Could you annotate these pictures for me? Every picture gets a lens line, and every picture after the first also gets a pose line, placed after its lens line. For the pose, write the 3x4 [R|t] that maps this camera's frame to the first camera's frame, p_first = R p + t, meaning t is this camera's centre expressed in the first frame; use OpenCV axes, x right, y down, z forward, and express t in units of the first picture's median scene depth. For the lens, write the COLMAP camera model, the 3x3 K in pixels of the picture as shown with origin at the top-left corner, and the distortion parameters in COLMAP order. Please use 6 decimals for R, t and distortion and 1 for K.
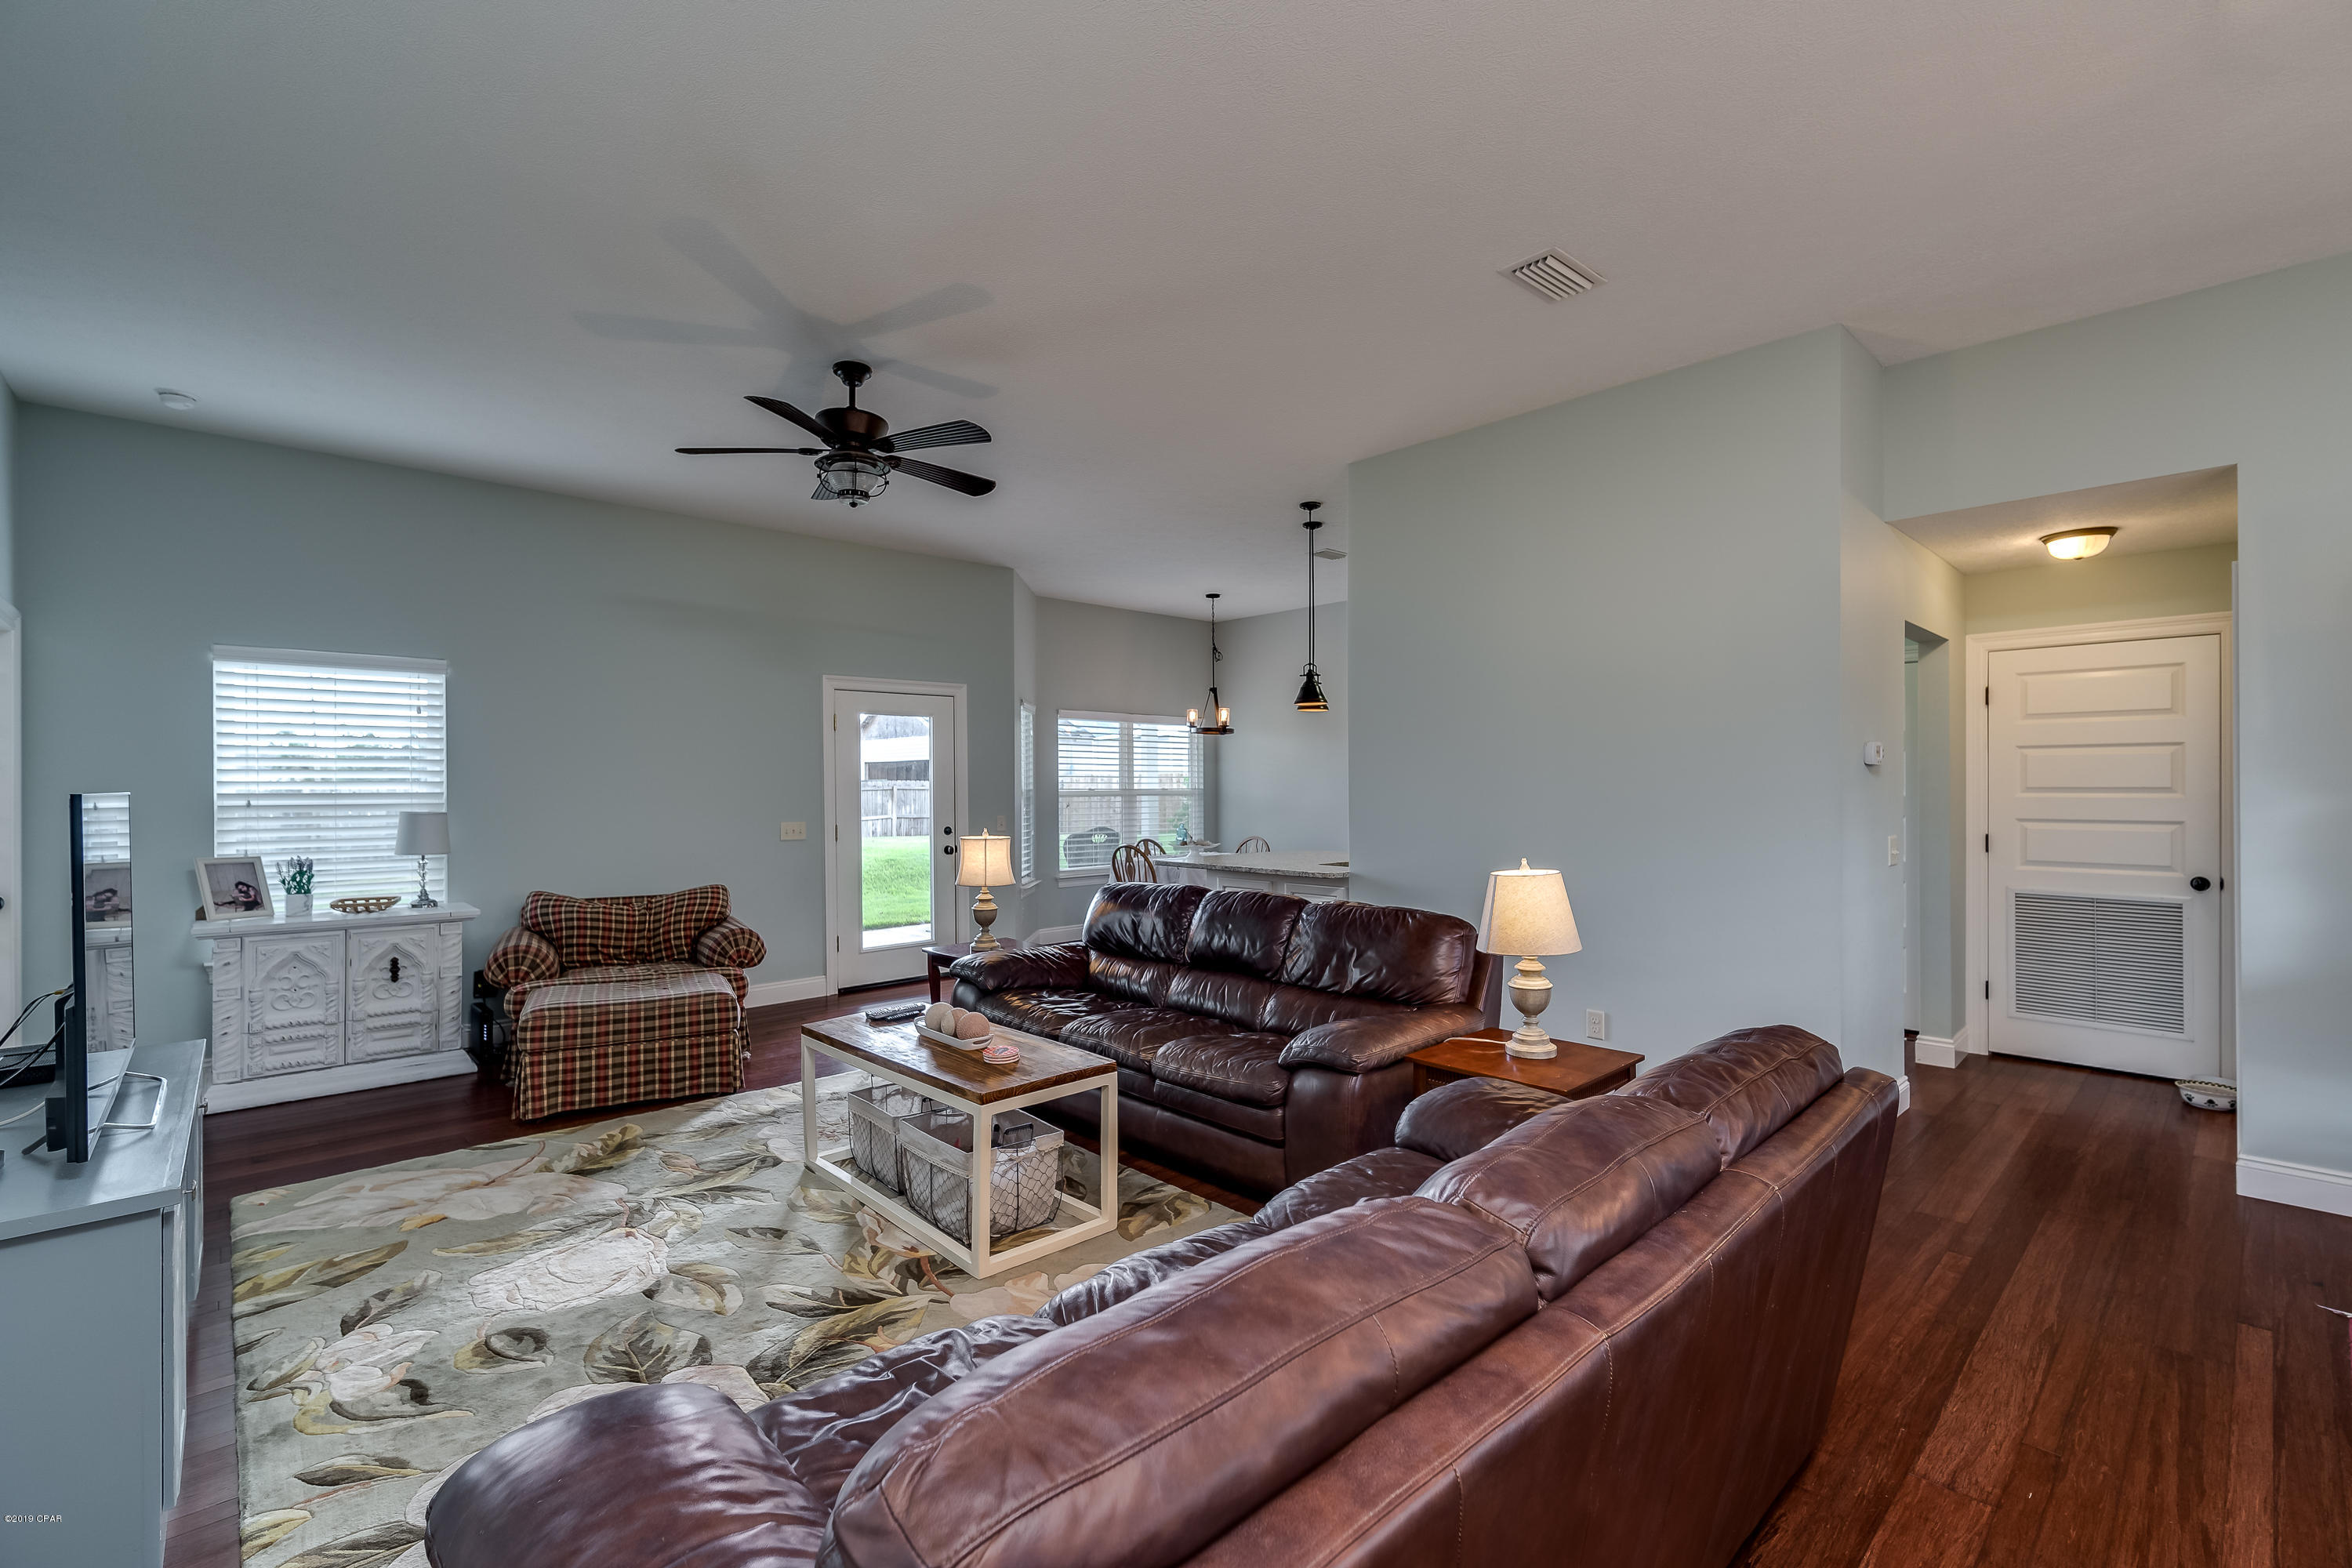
lens RADIAL K [[1013.8, 0, 1176.0], [0, 1013.8, 784.0], [0, 0, 1]] dist [0.004017, 0.000574]
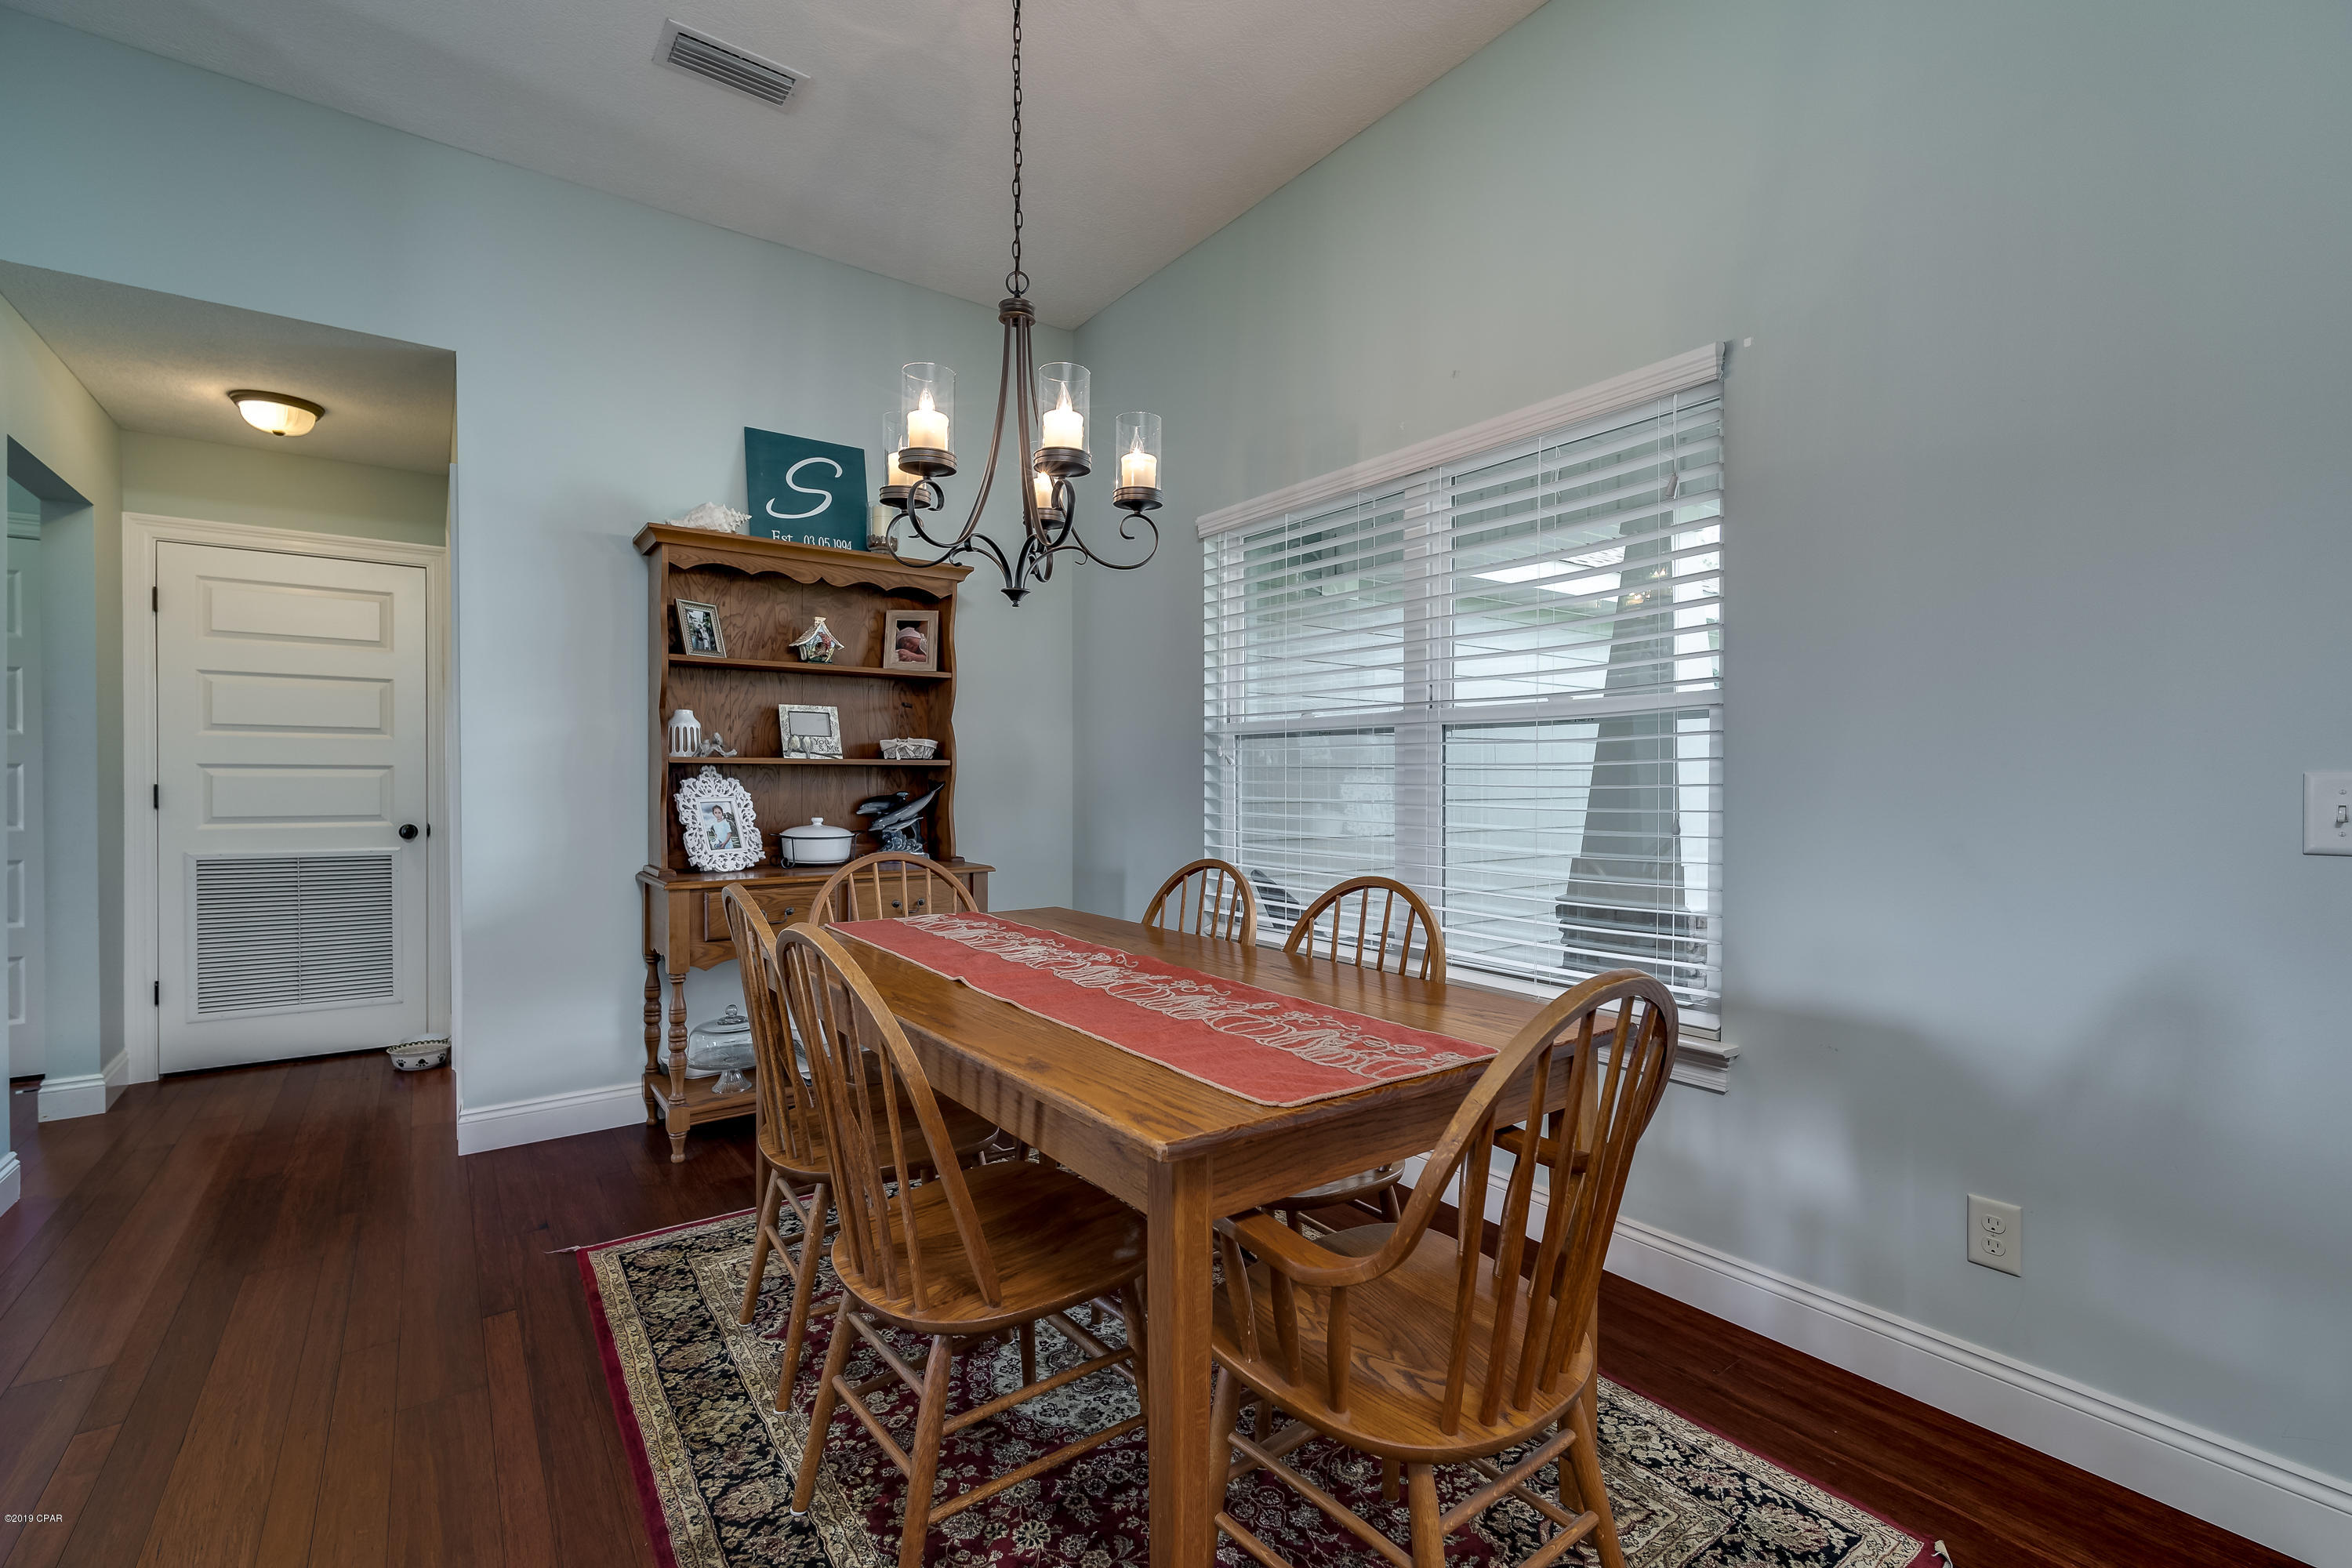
lens RADIAL K [[1001.8, 0, 1181.6], [0, 1001.8, 799.9], [0, 0, 1]] dist [-0.001558, 0.000152]
pose [[0.103859, -0.013248, 0.994504, 0.167956], [-0.008239, 0.999866, 0.014180, 0.050518], [-0.994558, -0.009666, 0.103736, 0.201824]]
